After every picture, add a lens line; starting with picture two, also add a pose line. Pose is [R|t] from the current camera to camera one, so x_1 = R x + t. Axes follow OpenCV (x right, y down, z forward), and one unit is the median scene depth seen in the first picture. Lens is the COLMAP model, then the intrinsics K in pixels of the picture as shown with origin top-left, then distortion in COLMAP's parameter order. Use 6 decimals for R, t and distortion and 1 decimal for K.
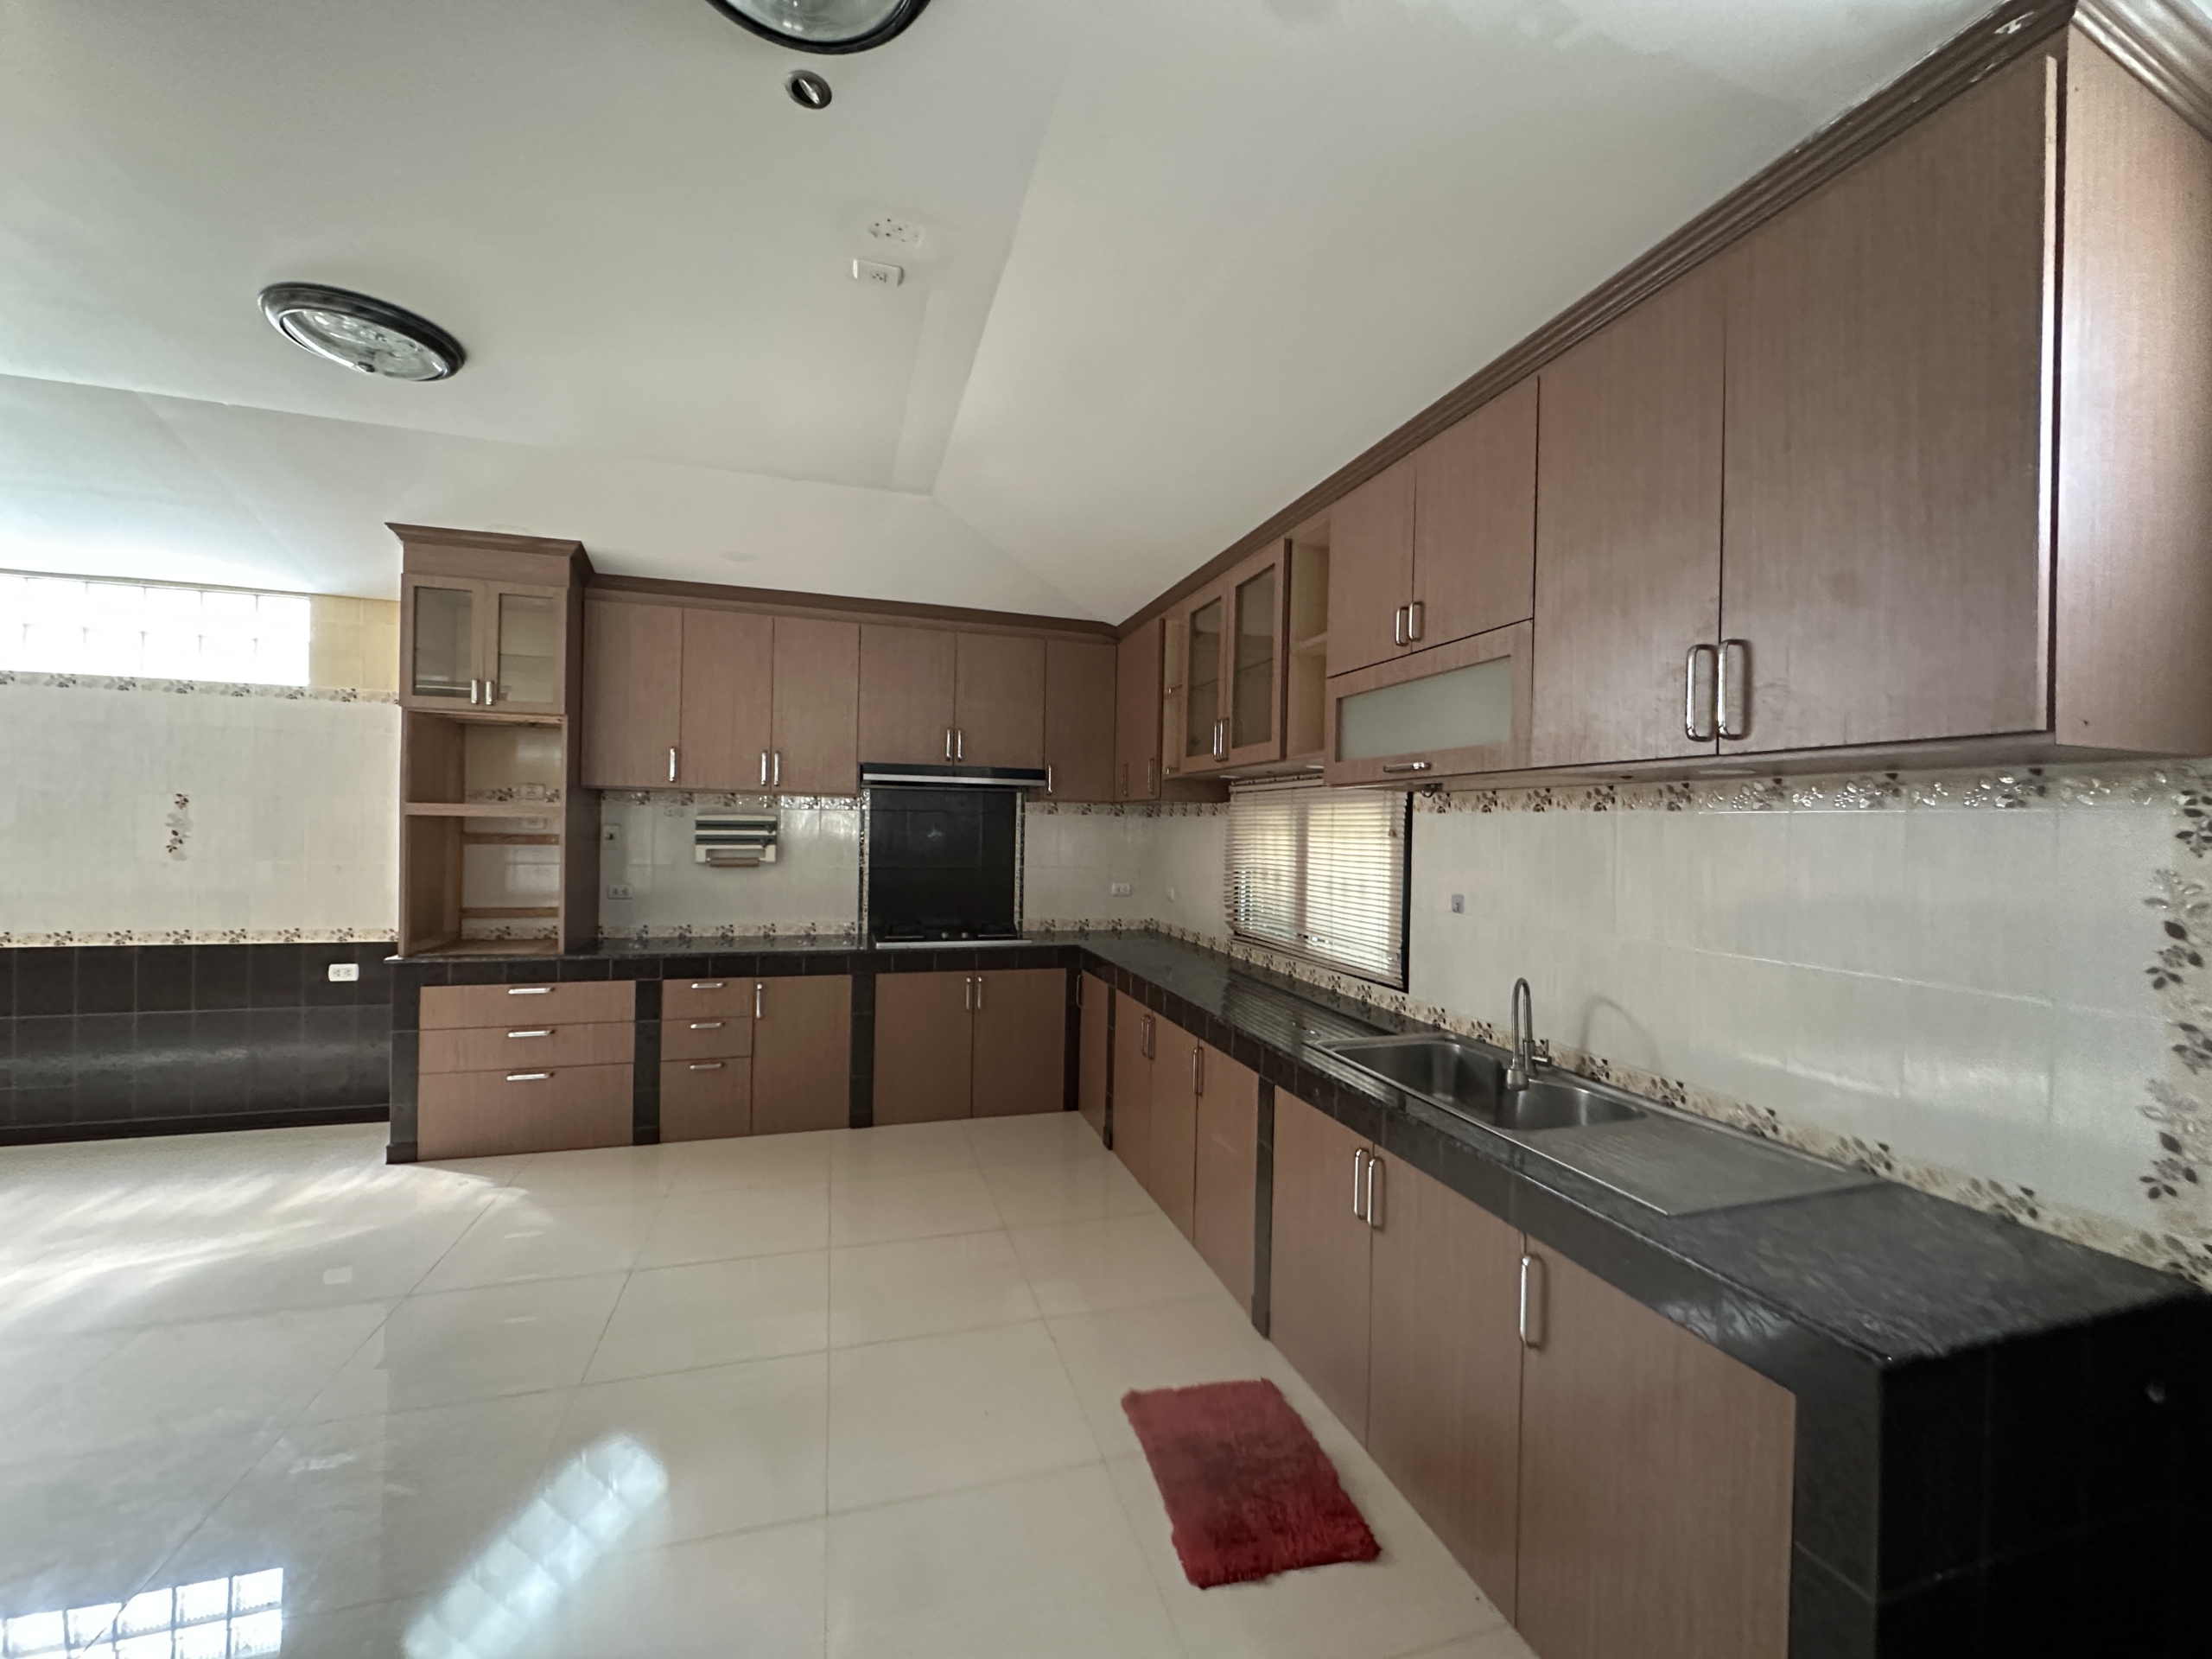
lens RADIAL K [[889.8, 0, 1110.5], [0, 889.8, 818.3], [0, 0, 1]] dist [-0.007538, 0.001624]
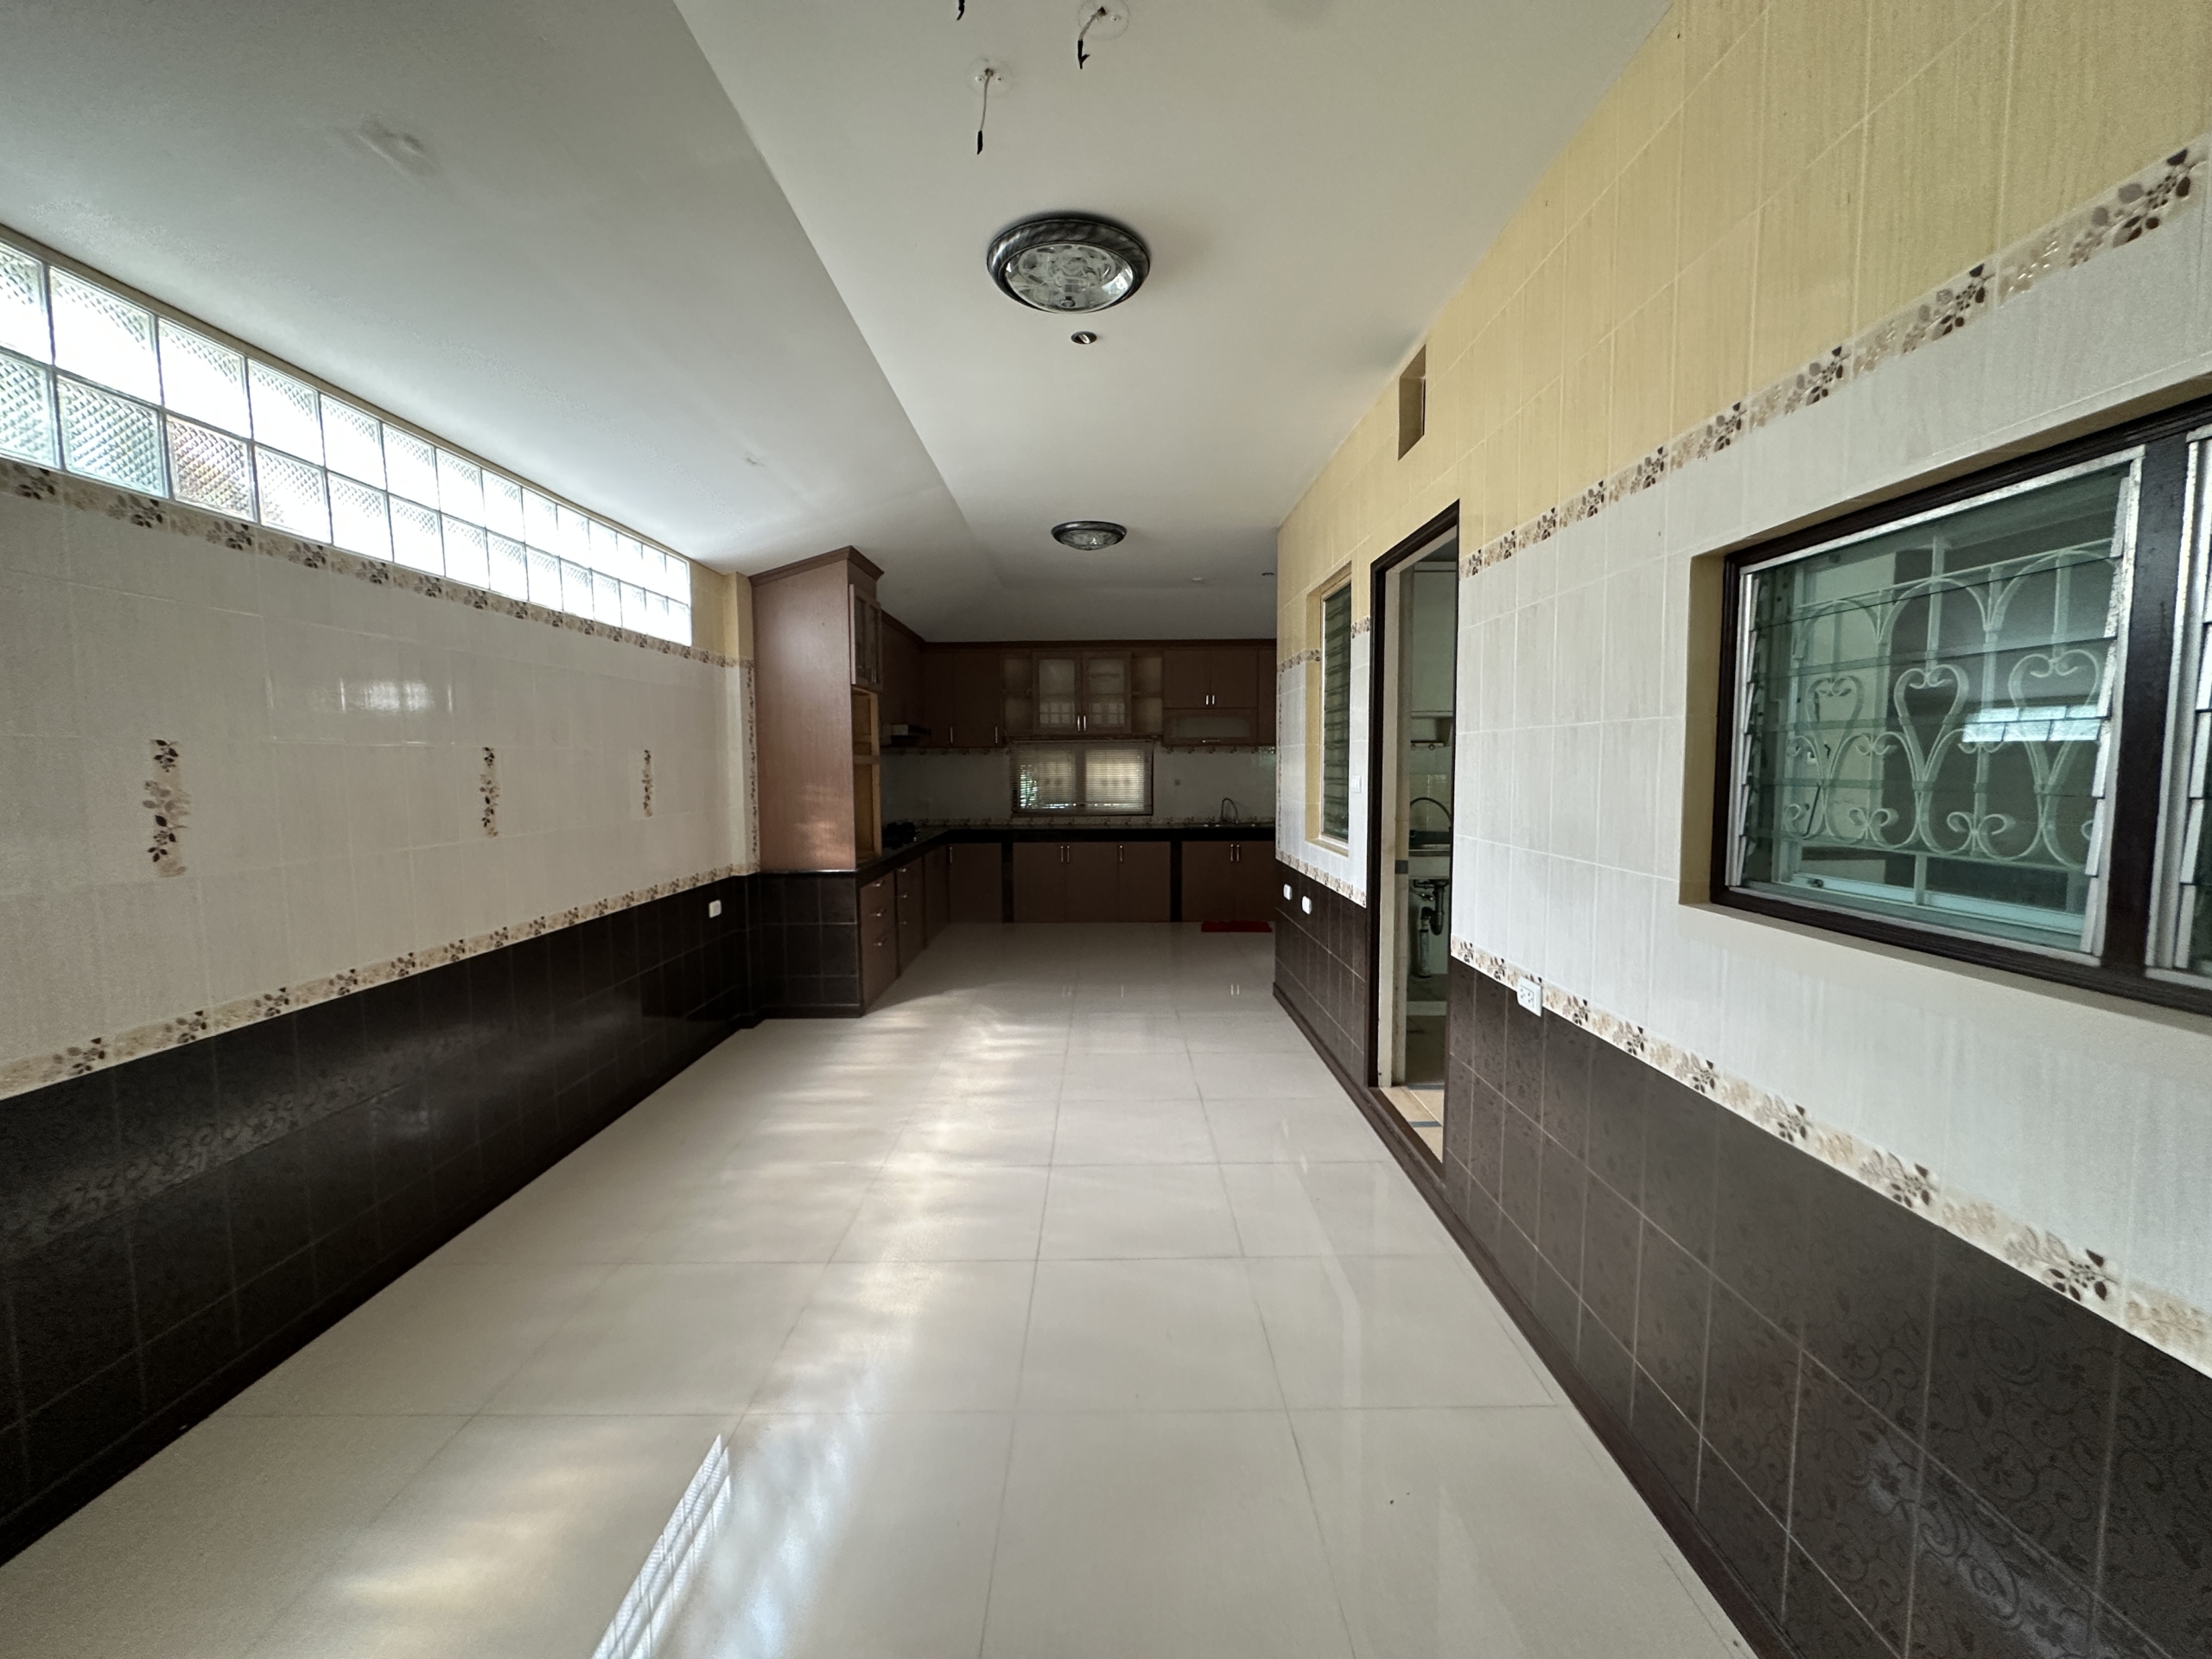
lens RADIAL K [[889.8, 0, 1100.4], [0, 889.8, 836.4], [0, 0, 1]] dist [-0.007538, 0.001624]
pose [[0.293874, -0.101272, 0.950464, -2.317116], [0.006081, 0.994549, 0.104089, -0.037159], [-0.955825, -0.024809, 0.292888, 0.283274]]
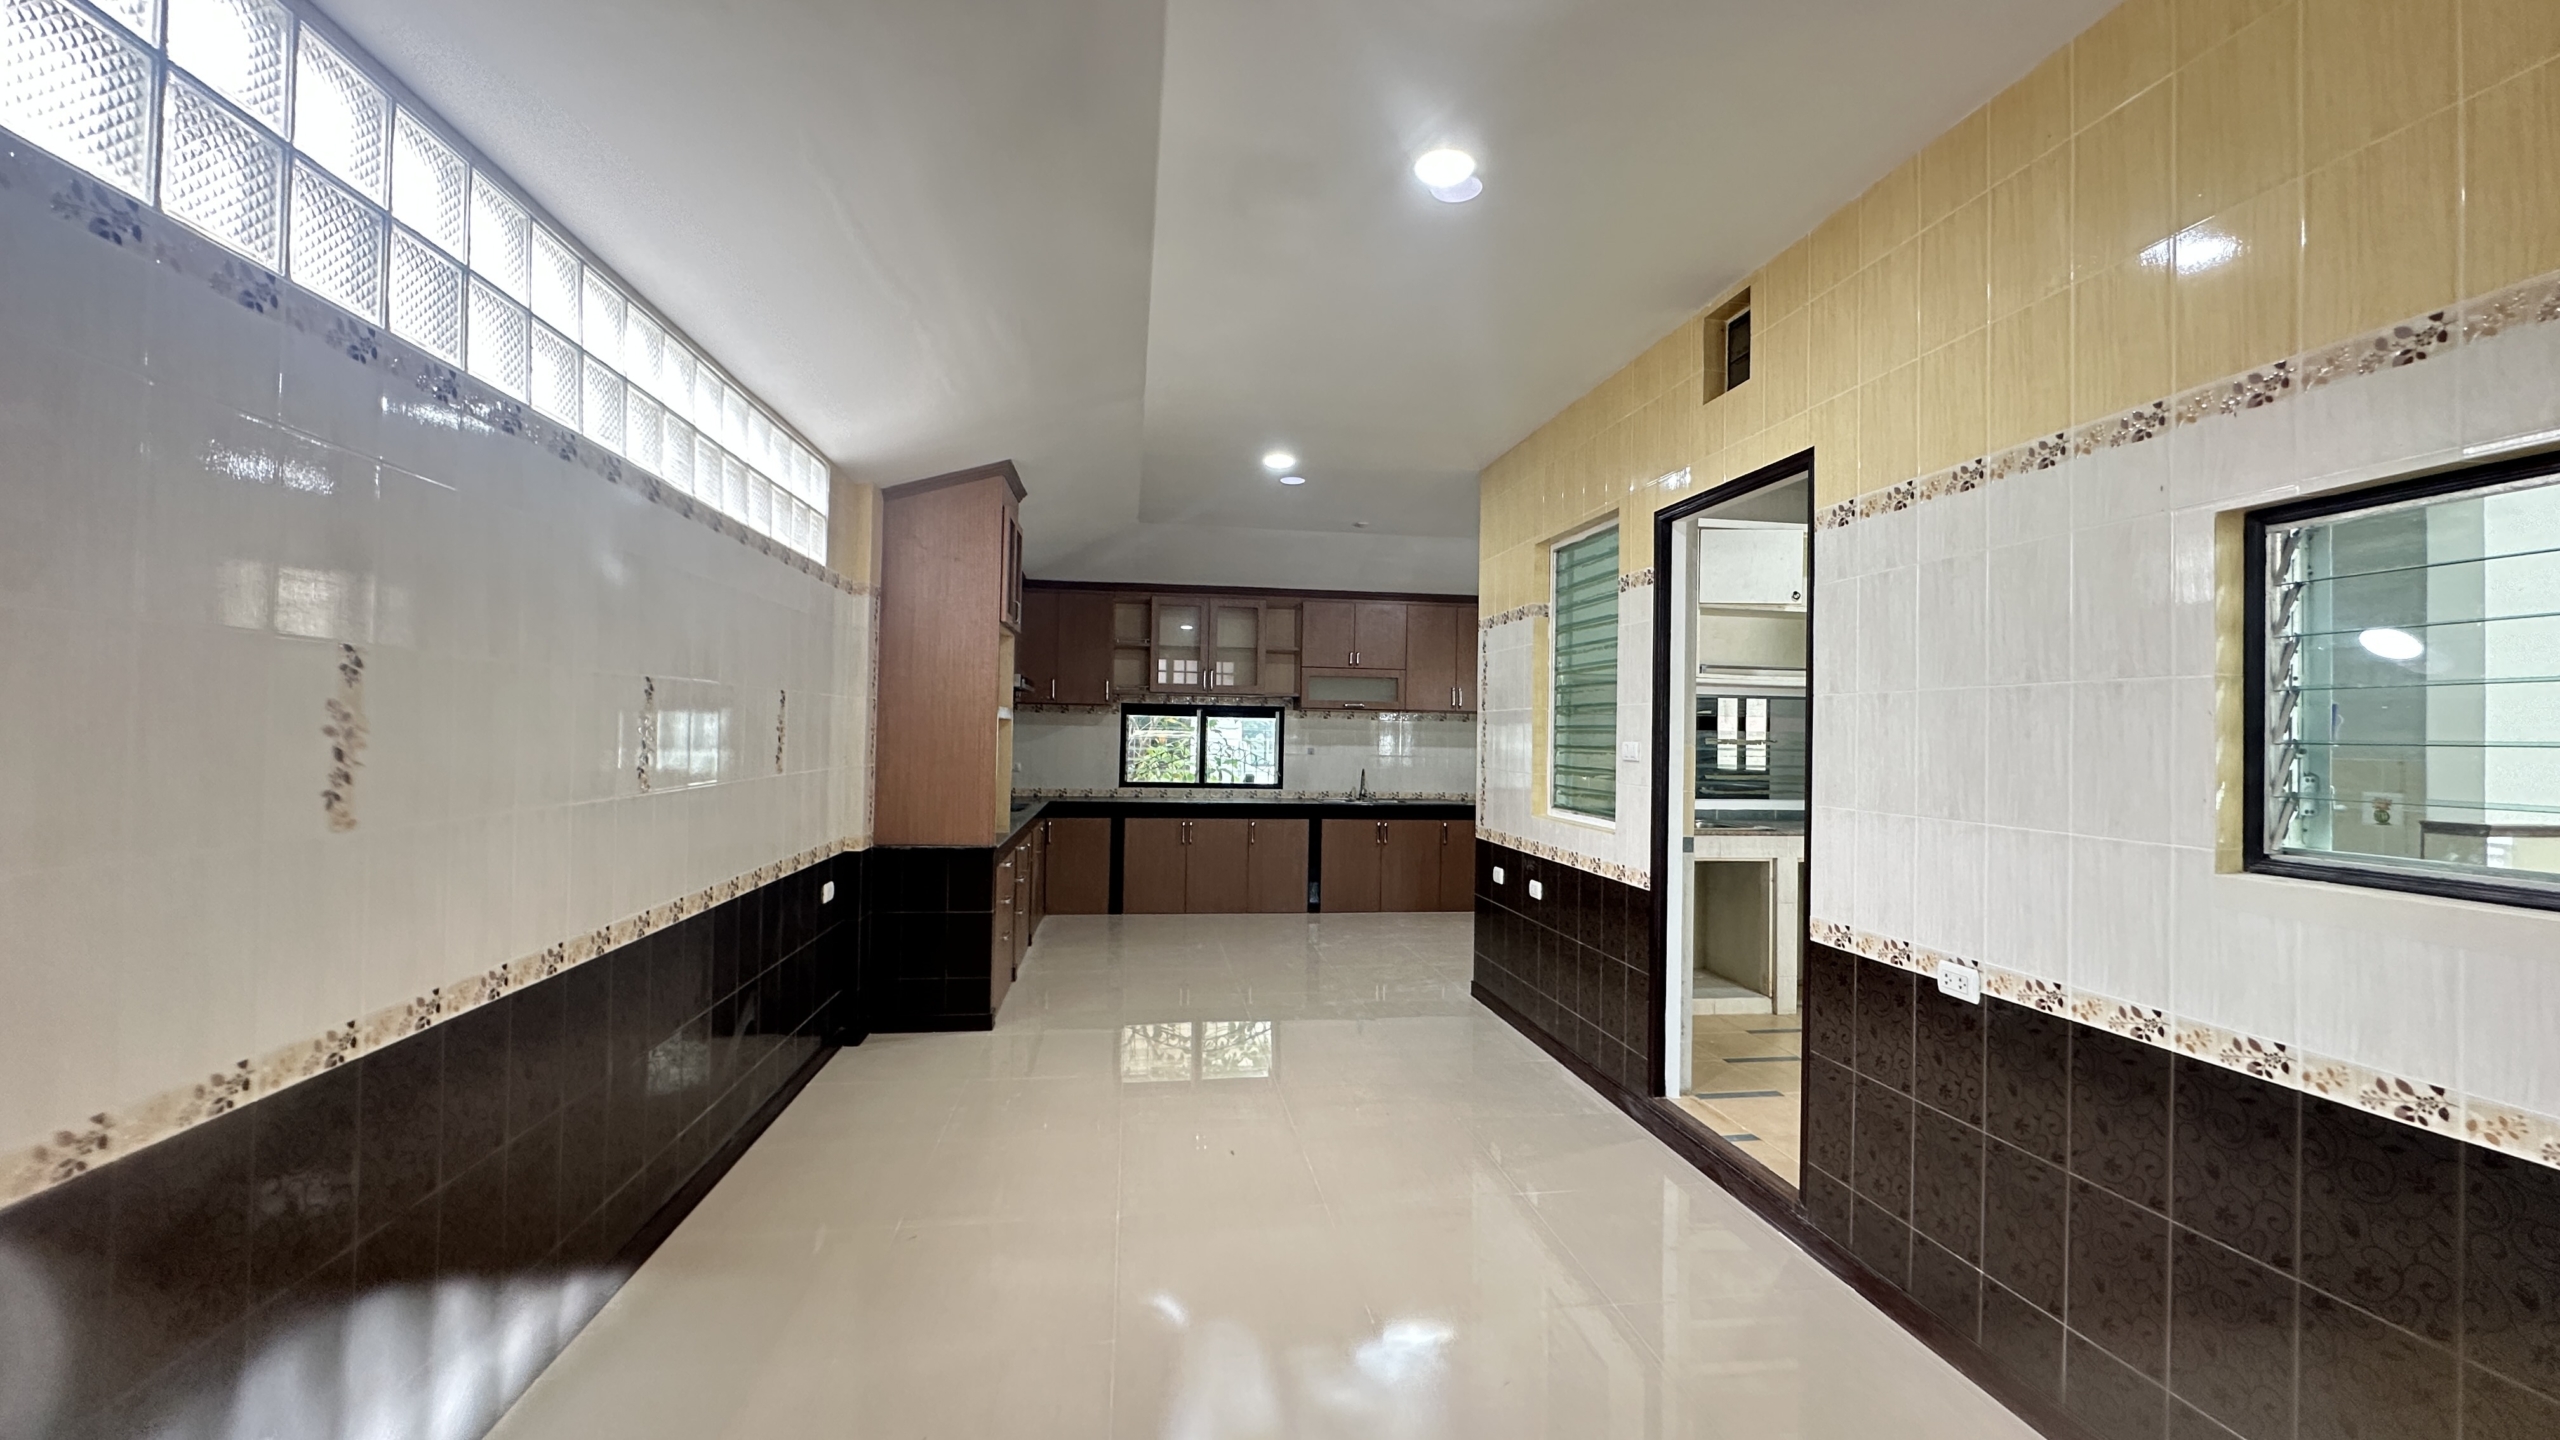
lens RADIAL K [[1025.1, 0, 1281.2], [0, 1025.1, 729.7], [0, 0, 1]] dist [-0.006667, 0.001069]
pose [[0.152774, -0.013832, 0.988164, -2.356904], [-0.021751, 0.999613, 0.017356, -0.020781], [-0.988022, -0.024145, 0.152414, 0.520462]]
